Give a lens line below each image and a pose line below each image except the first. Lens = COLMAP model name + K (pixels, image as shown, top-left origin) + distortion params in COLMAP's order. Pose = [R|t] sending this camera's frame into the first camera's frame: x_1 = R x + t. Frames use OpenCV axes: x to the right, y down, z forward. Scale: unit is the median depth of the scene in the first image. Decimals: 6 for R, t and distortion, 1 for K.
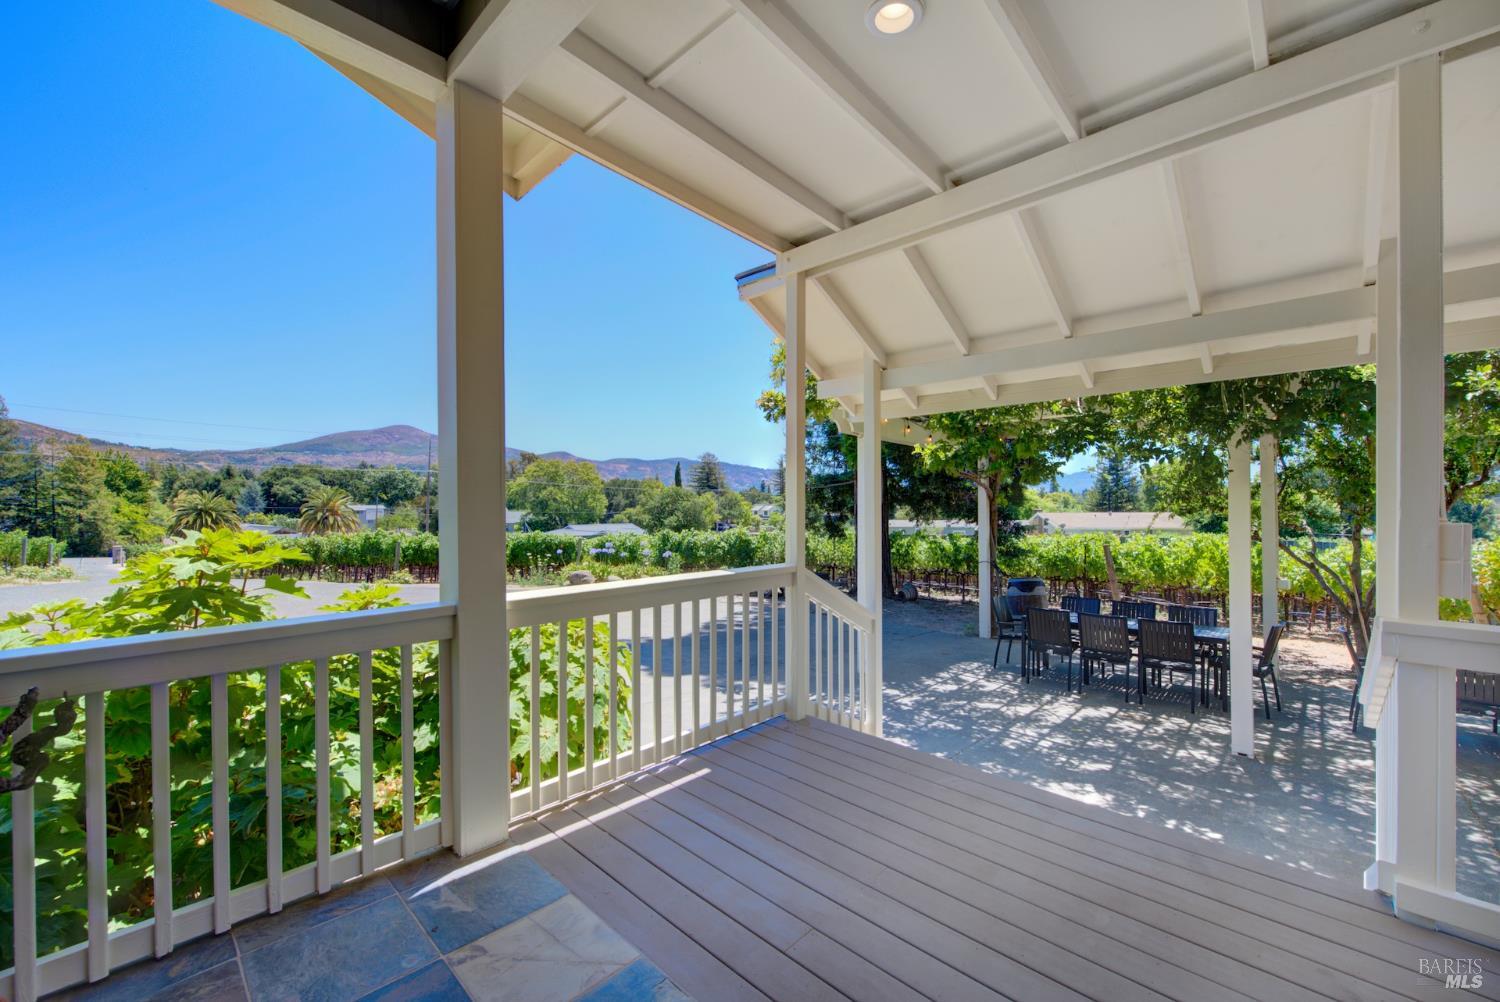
lens RADIAL K [[598.1, 0, 758.0], [0, 598.1, 502.7], [0, 0, 1]] dist [0.002182, -0.002252]
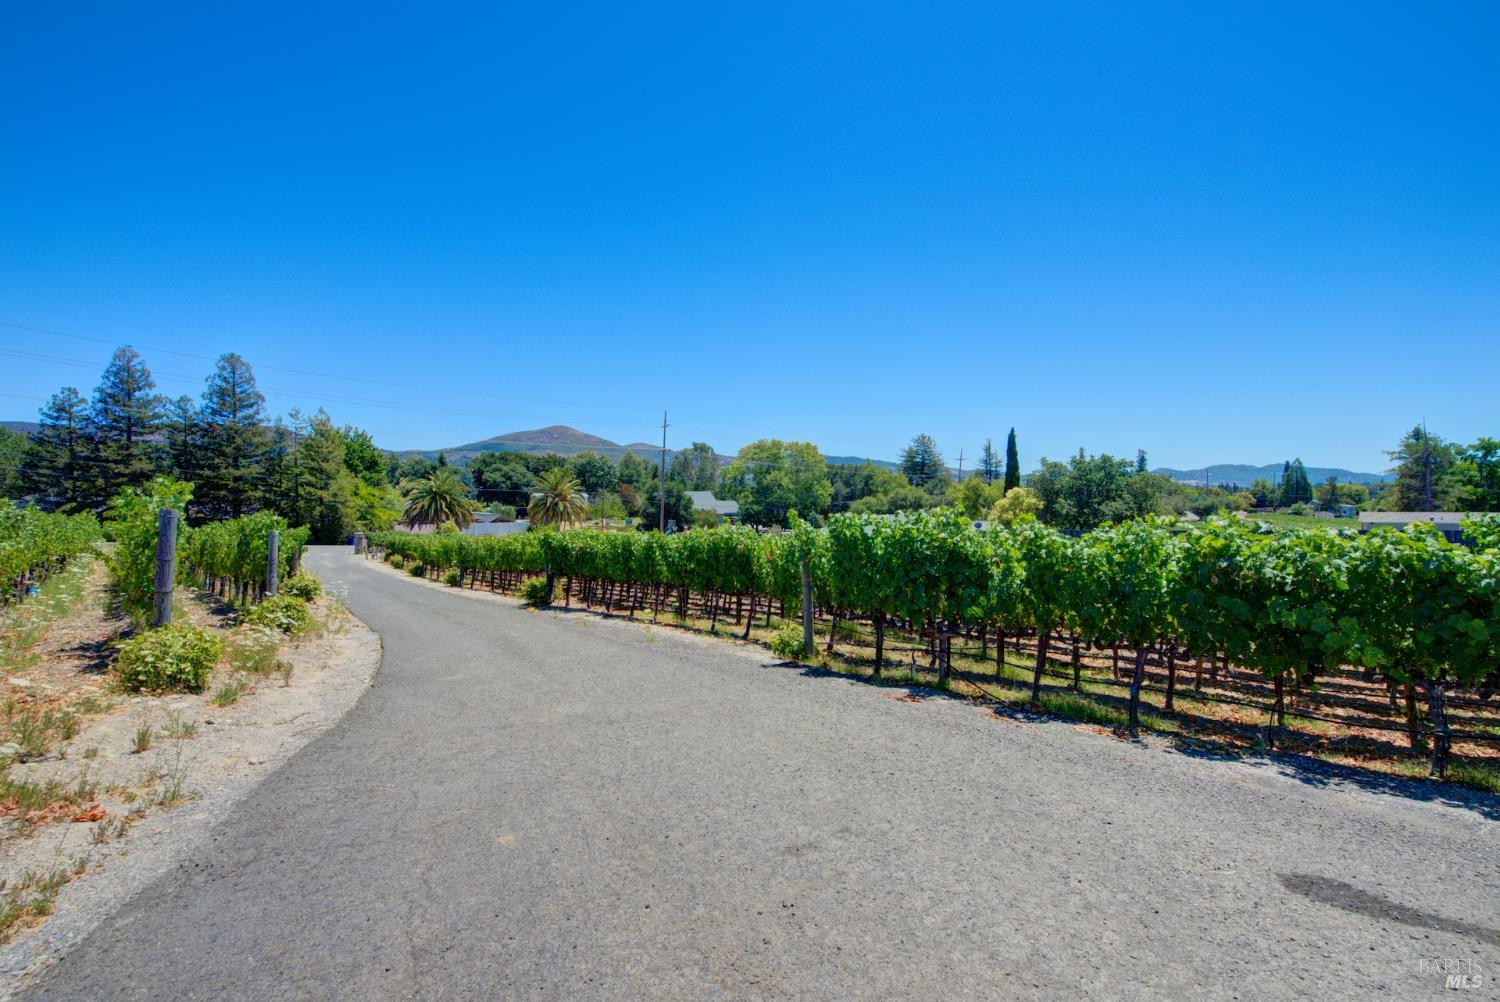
lens RADIAL K [[598.1, 0, 758.0], [0, 598.1, 502.7], [0, 0, 1]] dist [0.002182, -0.002252]
pose [[0.977079, 0.006782, -0.212768, -0.285219], [-0.004973, 0.999947, 0.009036, 0.016382], [0.212818, -0.007771, 0.977061, 0.246436]]
